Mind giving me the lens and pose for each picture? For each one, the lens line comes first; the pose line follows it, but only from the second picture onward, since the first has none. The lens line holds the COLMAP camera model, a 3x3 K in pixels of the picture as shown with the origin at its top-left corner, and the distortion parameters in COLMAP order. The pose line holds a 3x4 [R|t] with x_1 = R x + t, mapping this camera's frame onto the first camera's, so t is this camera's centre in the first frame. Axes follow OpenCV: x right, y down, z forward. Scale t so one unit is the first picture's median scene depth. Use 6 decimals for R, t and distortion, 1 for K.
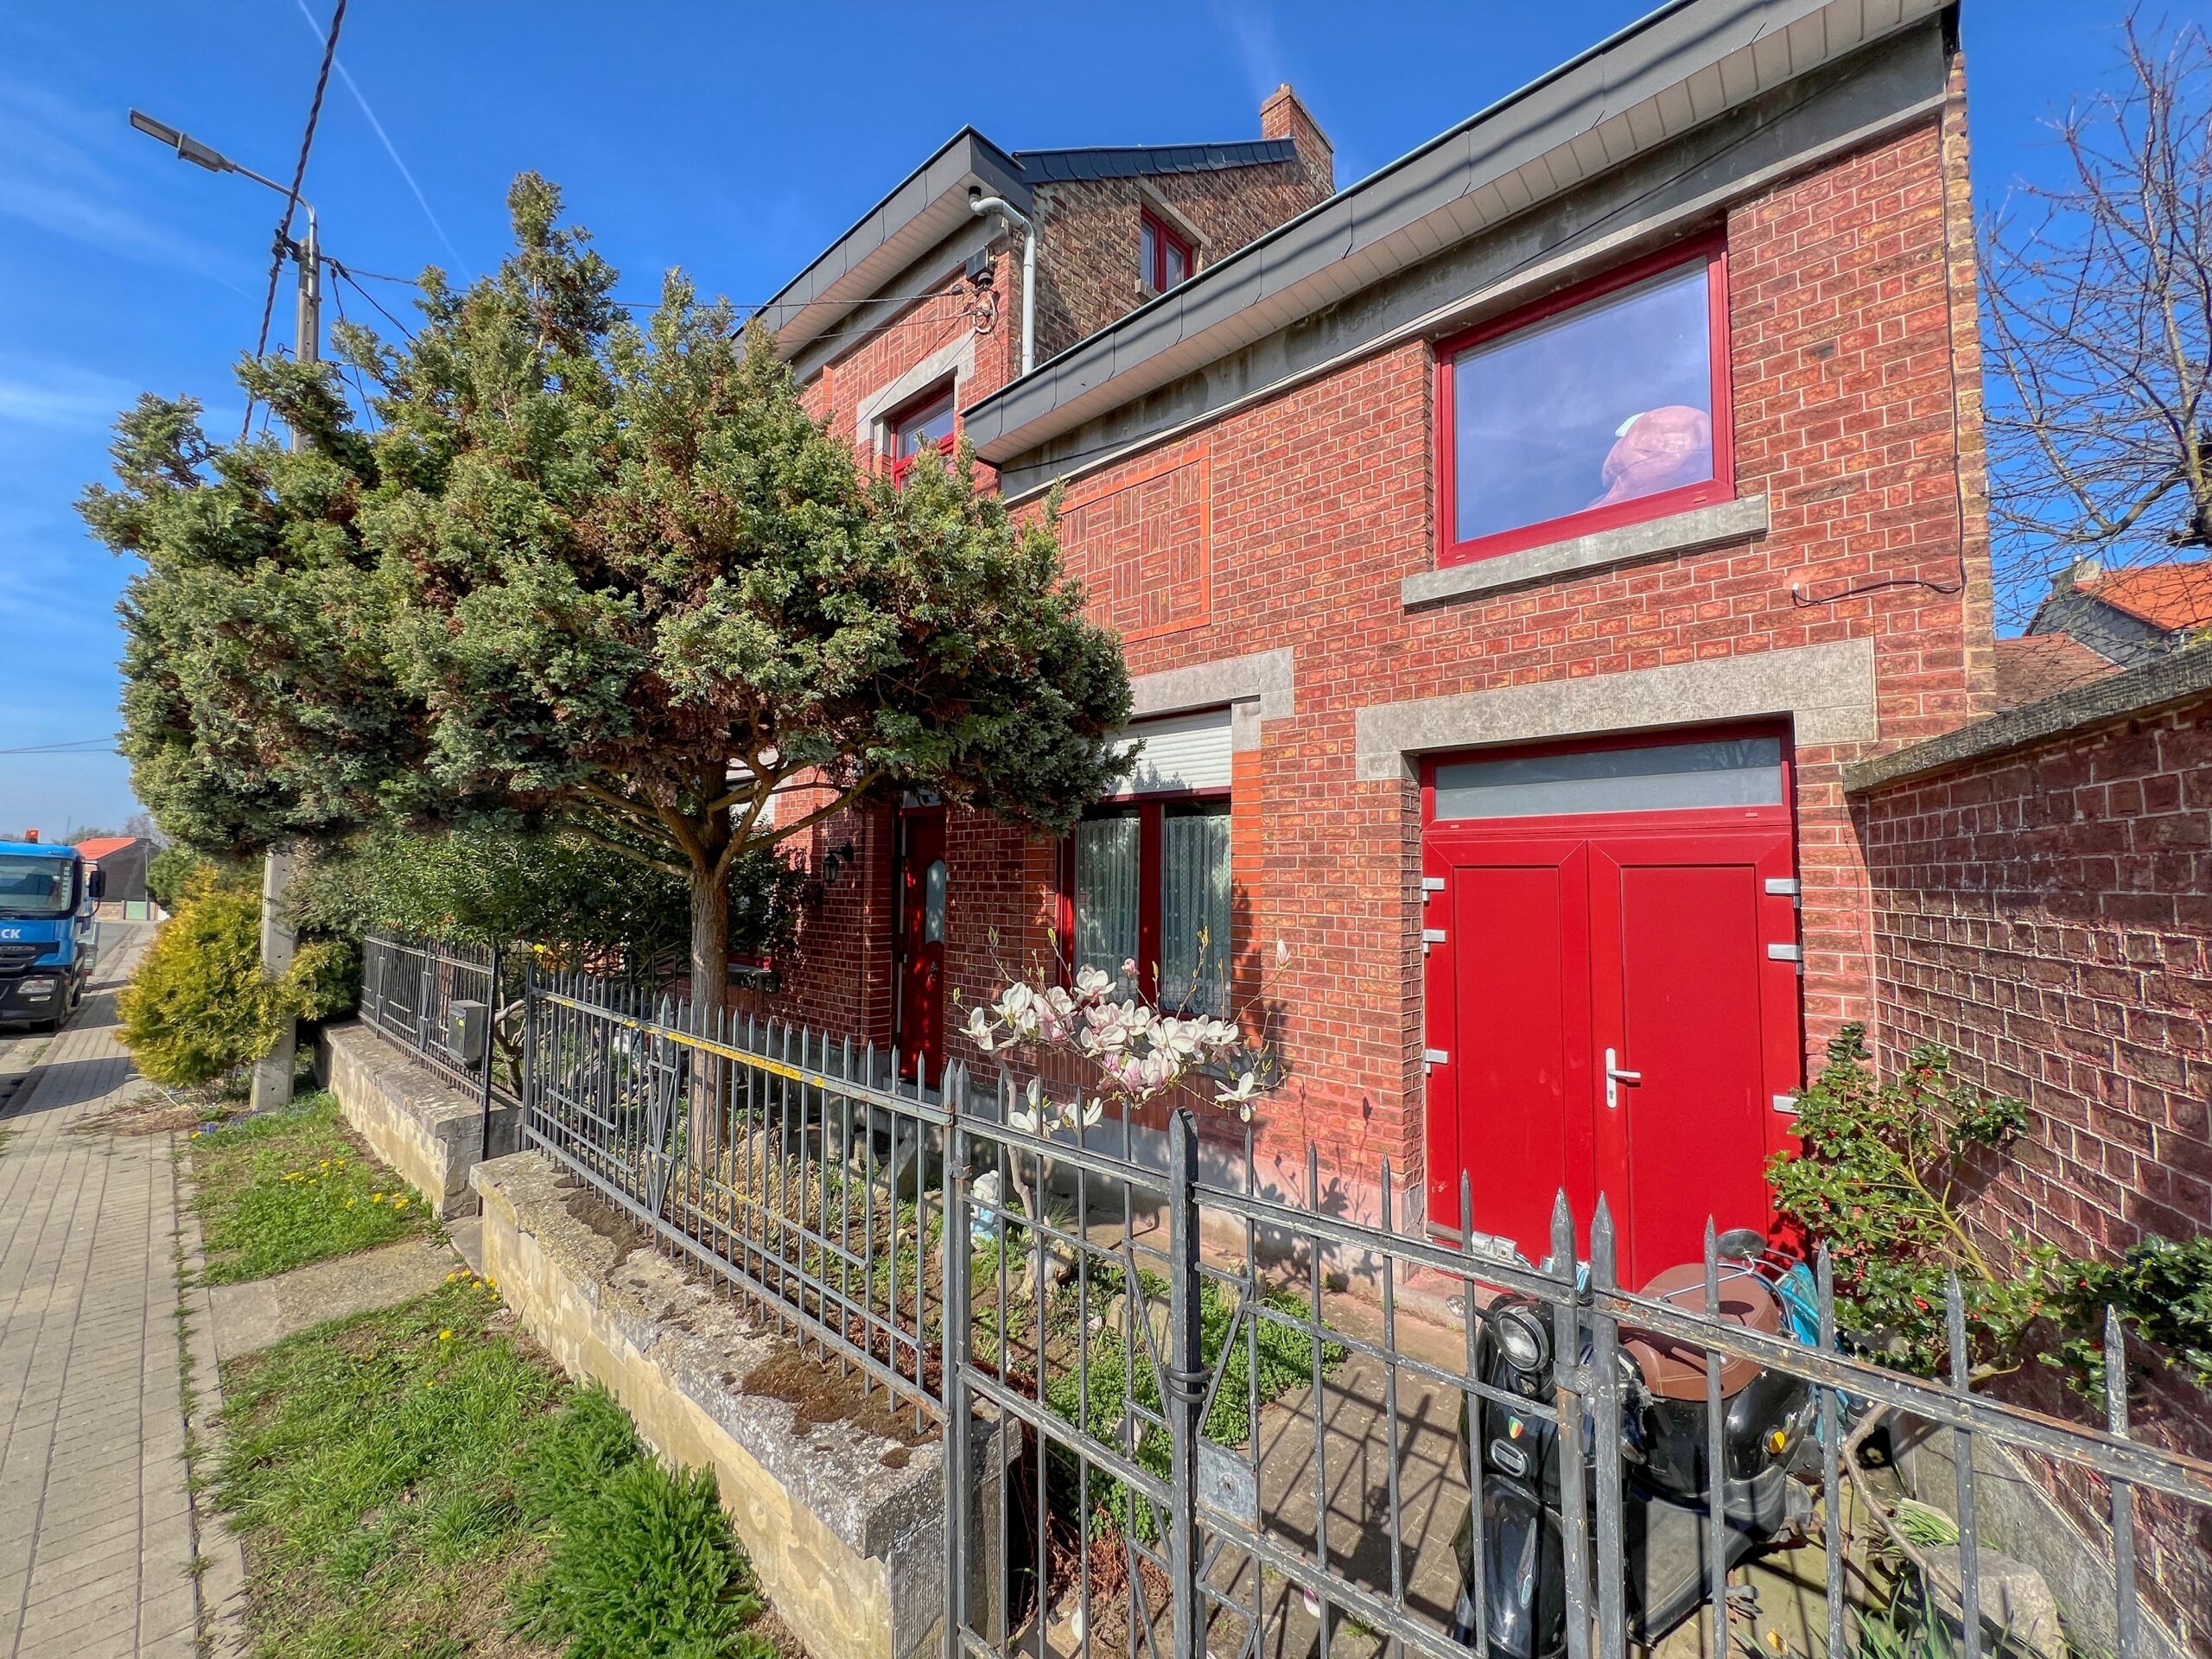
lens RADIAL K [[892.3, 0, 1106.0], [0, 892.3, 829.5], [0, 0, 1]] dist [-0.001490, 0.000041]
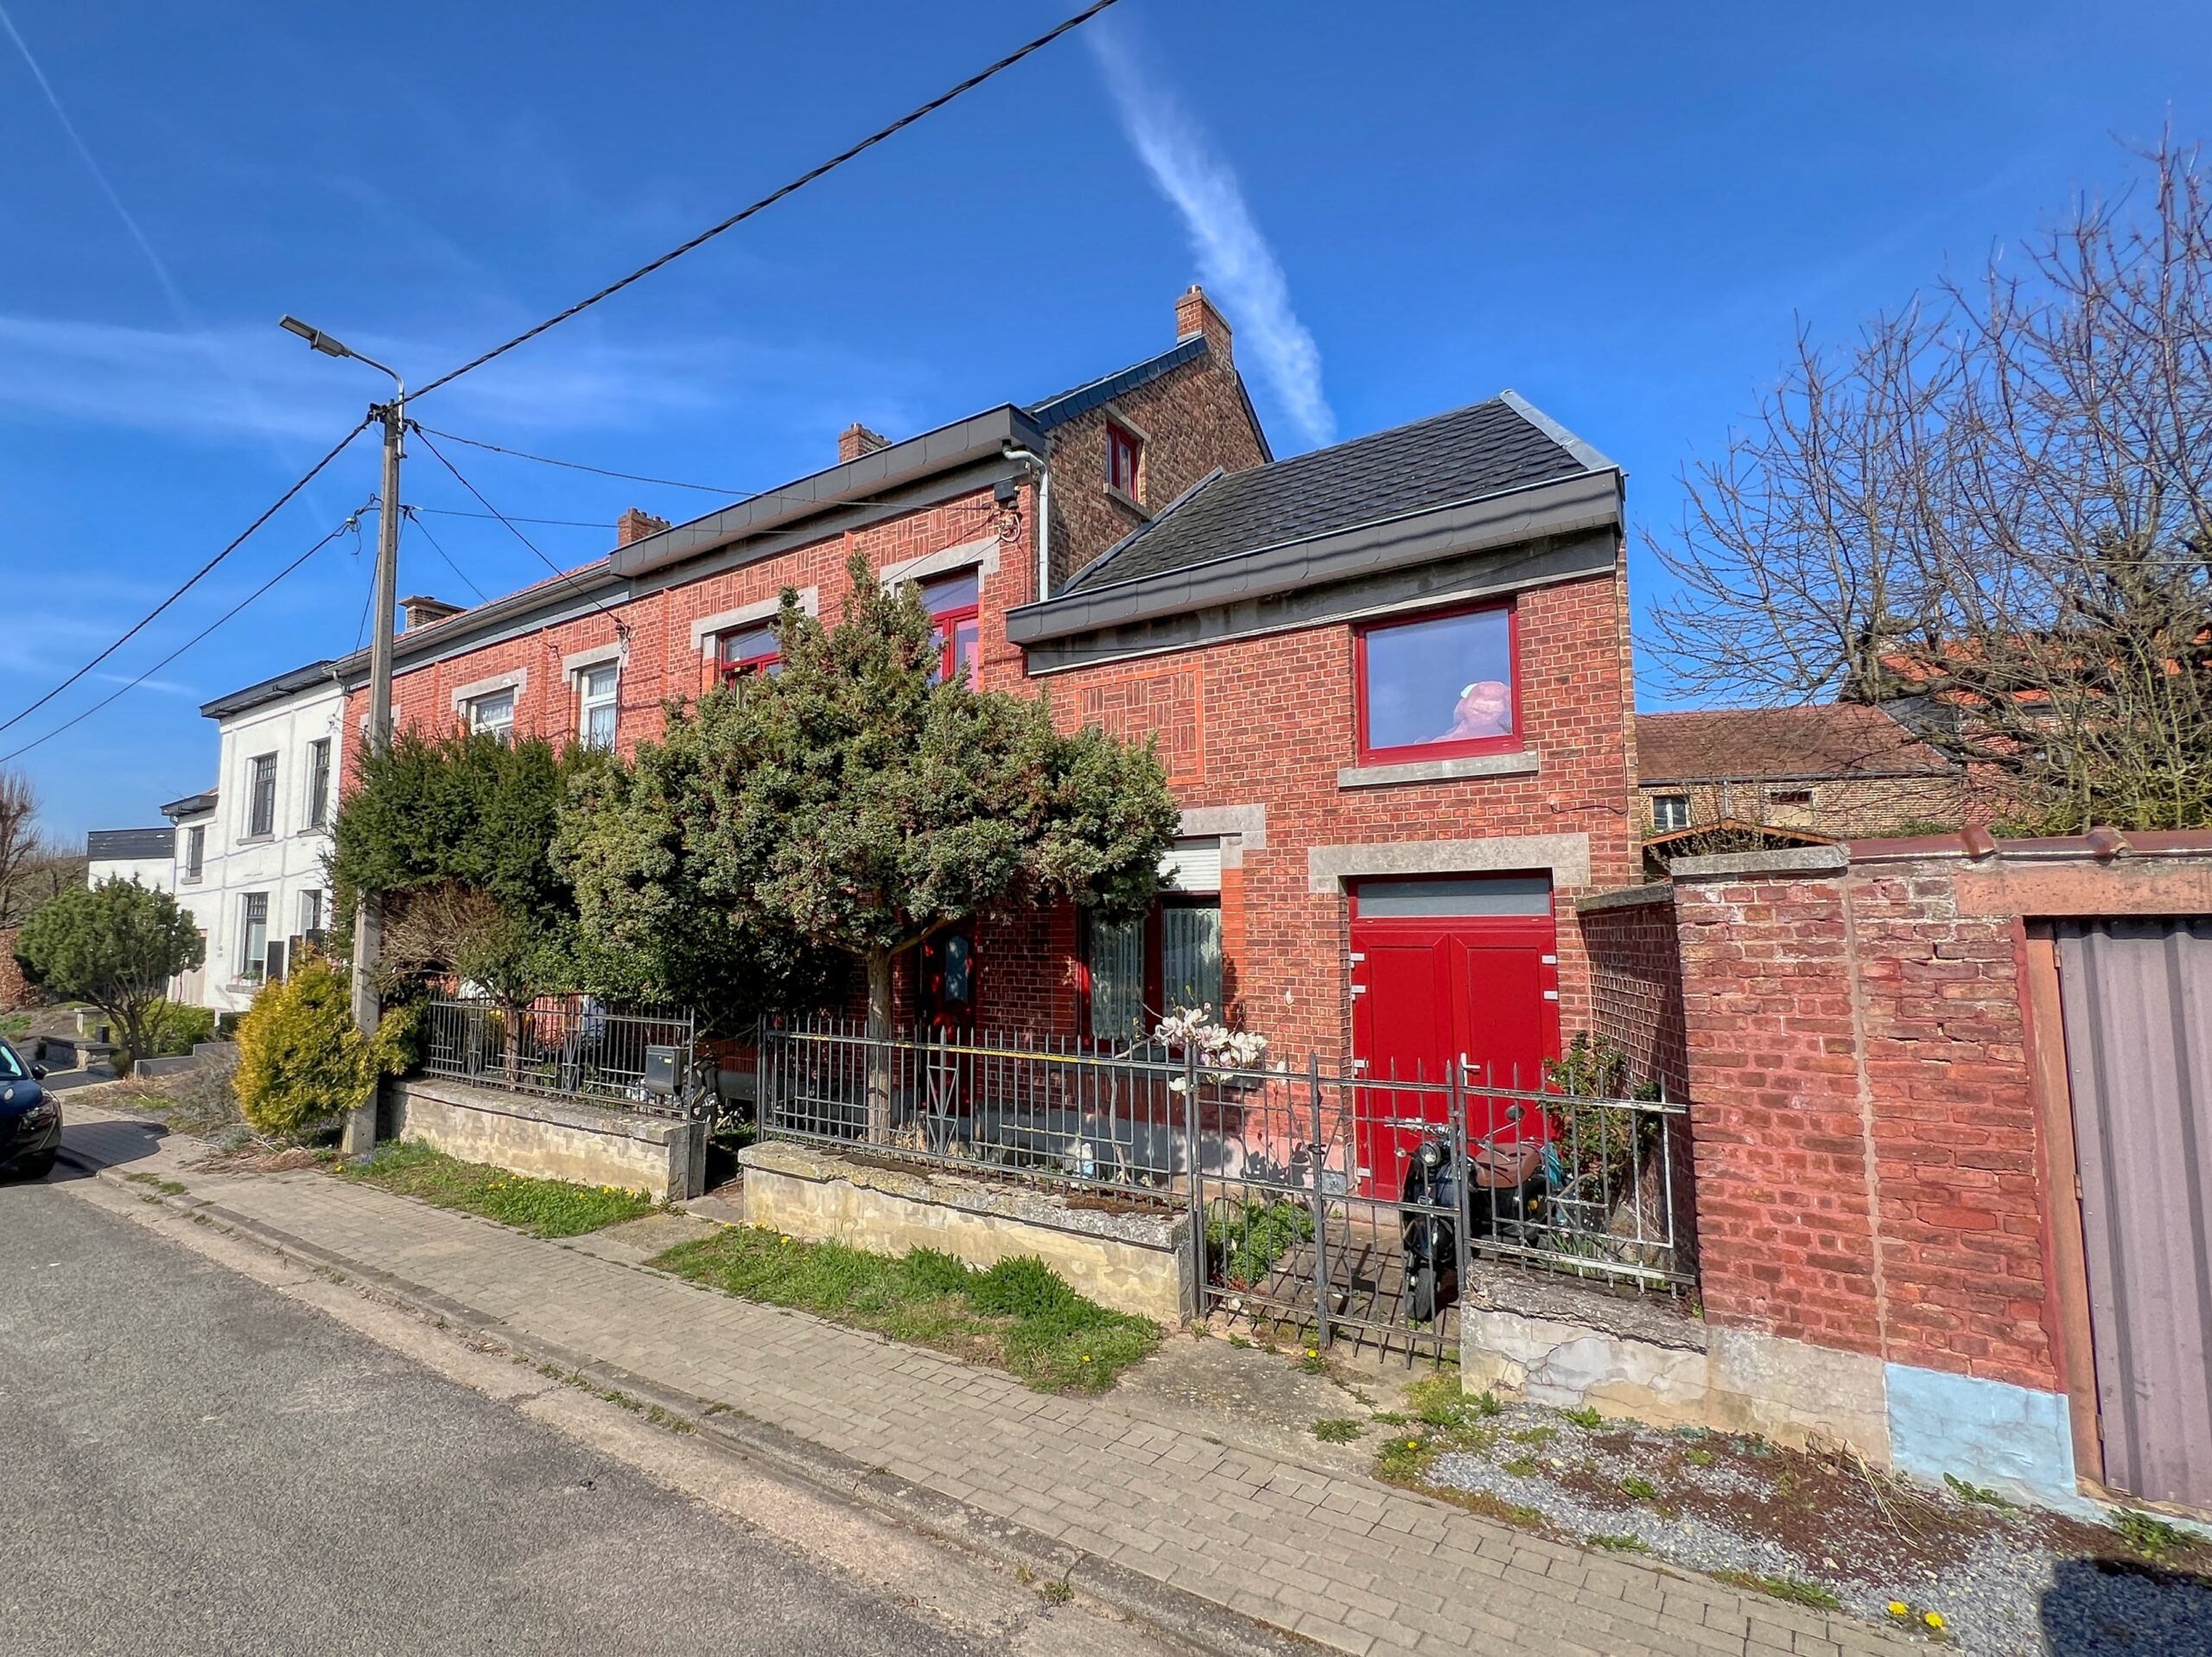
lens RADIAL K [[1059.7, 0, 987.3], [0, 1059.7, 836.2], [0, 0, 1]] dist [0.002252, -0.000652]
pose [[0.995644, 0.004237, 0.093137, -0.493628], [-0.000881, 0.999350, -0.036047, -0.090738], [-0.093229, 0.035808, 0.995001, -0.879995]]
